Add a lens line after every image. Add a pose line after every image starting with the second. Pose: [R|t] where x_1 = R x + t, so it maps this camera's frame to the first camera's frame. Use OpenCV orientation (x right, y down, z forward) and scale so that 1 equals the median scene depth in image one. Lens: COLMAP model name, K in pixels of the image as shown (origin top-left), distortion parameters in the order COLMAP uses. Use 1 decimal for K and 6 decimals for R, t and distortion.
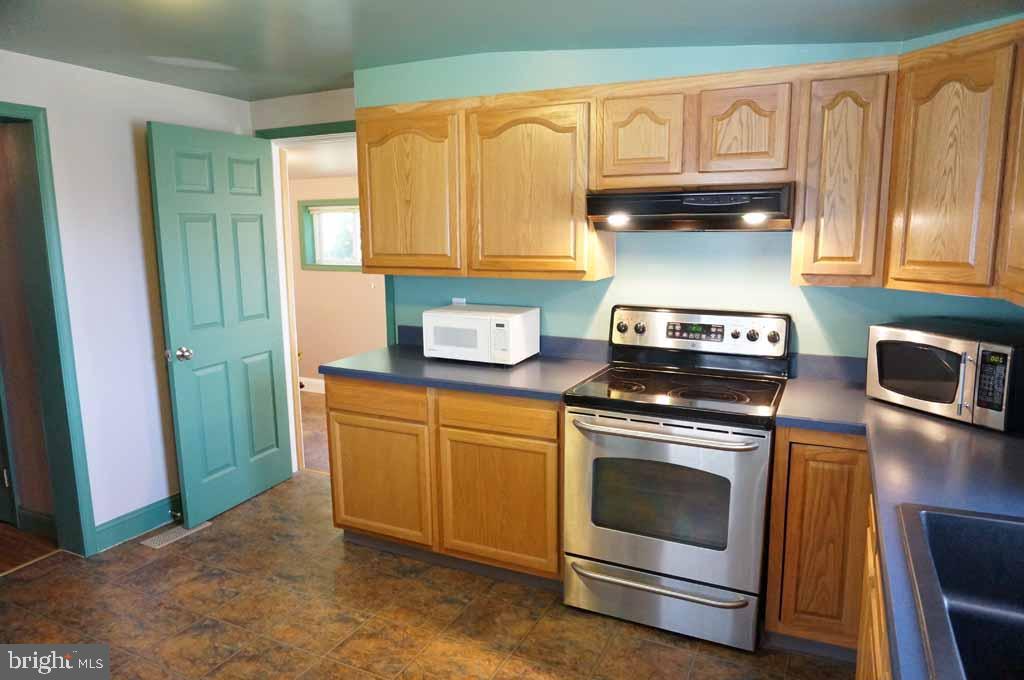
lens RADIAL K [[681.5, 0, 503.2], [0, 681.5, 337.9], [0, 0, 1]] dist [-0.046389, 0.034551]
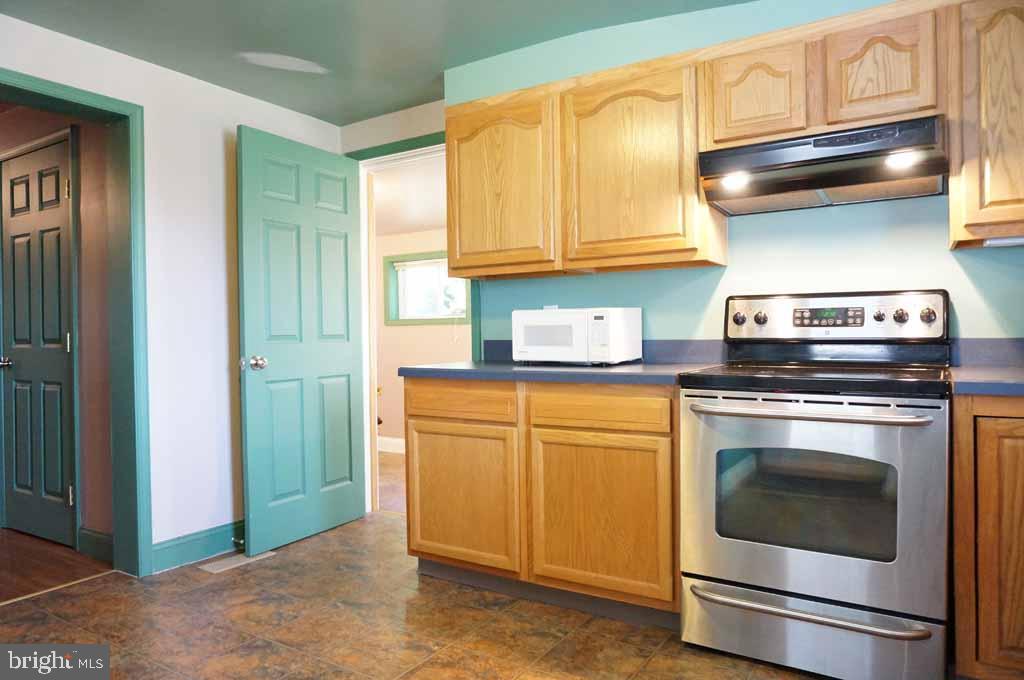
lens RADIAL K [[681.5, 0, 508.5], [0, 681.5, 339.8], [0, 0, 1]] dist [-0.046389, 0.034551]
pose [[0.994051, -0.002839, -0.108876, -0.025135], [-0.013914, 0.988159, -0.152804, 0.148279], [0.108020, 0.153410, 0.982241, 0.116117]]
